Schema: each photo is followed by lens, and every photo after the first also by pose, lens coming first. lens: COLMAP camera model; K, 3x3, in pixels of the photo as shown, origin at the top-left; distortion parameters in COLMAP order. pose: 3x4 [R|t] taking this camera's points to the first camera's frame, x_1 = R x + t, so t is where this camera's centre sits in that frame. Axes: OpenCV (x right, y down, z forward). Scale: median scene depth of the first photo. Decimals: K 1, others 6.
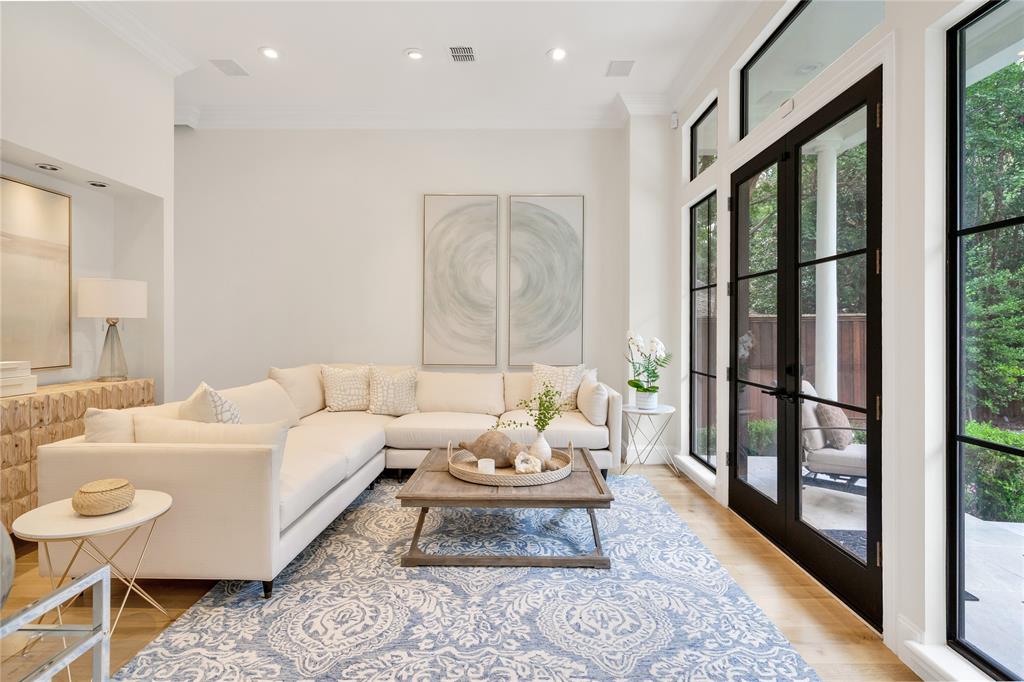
lens RADIAL K [[542.6, 0, 509.5], [0, 542.6, 328.5], [0, 0, 1]] dist [-0.000310, 0.000779]
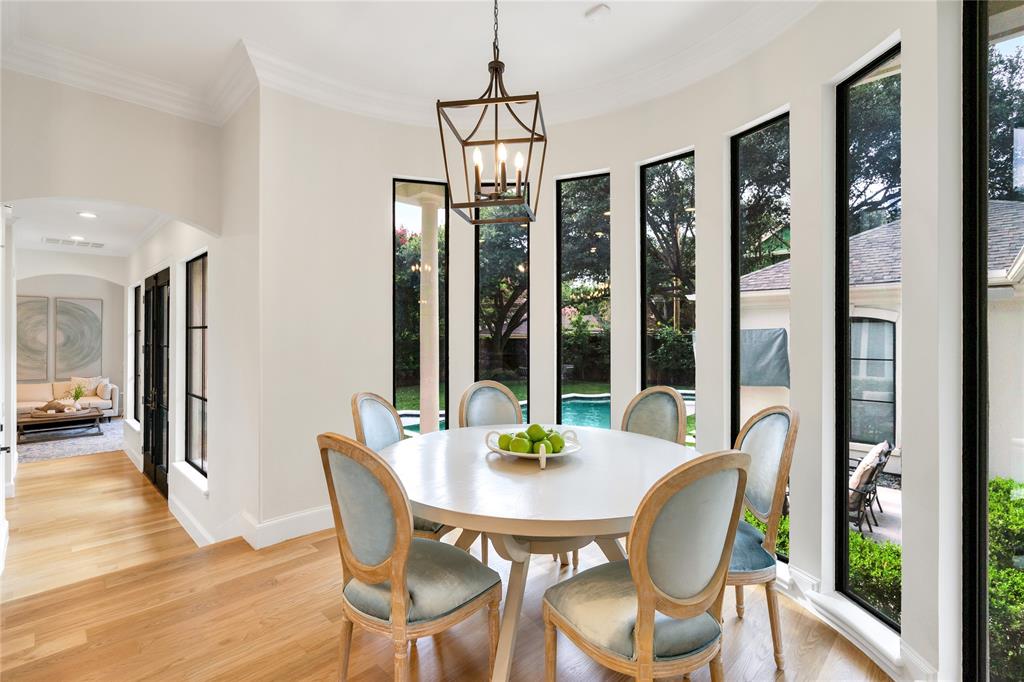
lens RADIAL K [[475.3, 0, 513.5], [0, 475.3, 332.9], [0, 0, 1]] dist [-0.000938, -0.000173]
pose [[0.697586, -0.004568, 0.716487, -0.099569], [0.002534, 0.999989, 0.003909, -0.138738], [-0.716497, -0.000911, 0.697590, -1.917797]]
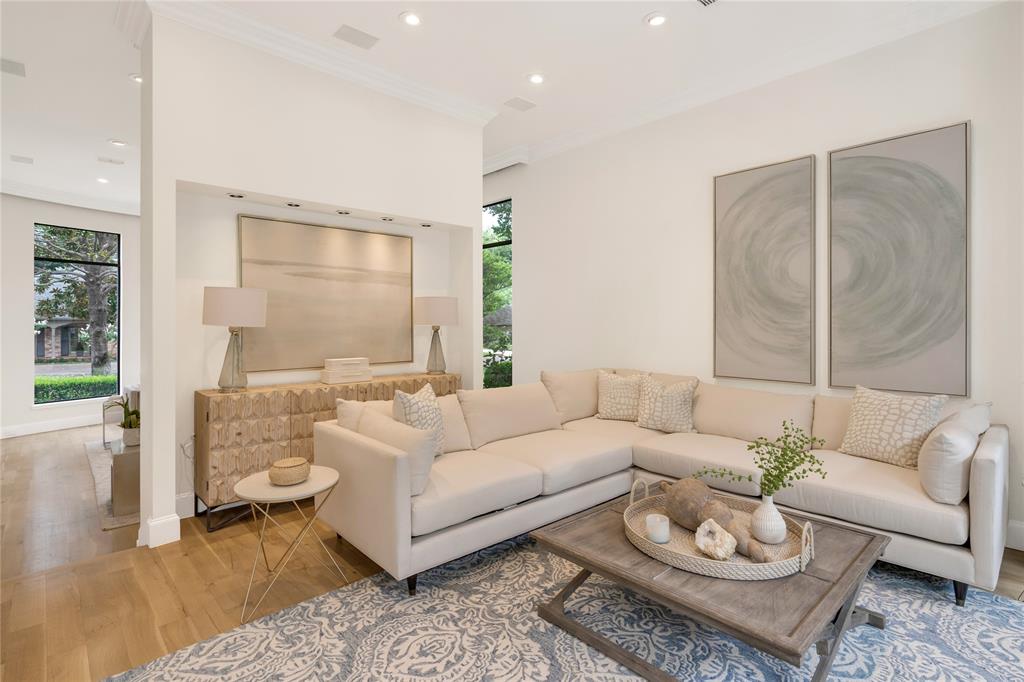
lens RADIAL K [[498.7, 0, 511.9], [0, 498.7, 322.6], [0, 0, 1]] dist [-0.001088, 0.000605]
pose [[0.683431, -0.007195, -0.729979, 0.241563], [0.004350, 0.999974, -0.005784, -0.017632], [0.730002, 0.000777, 0.683445, 0.283985]]
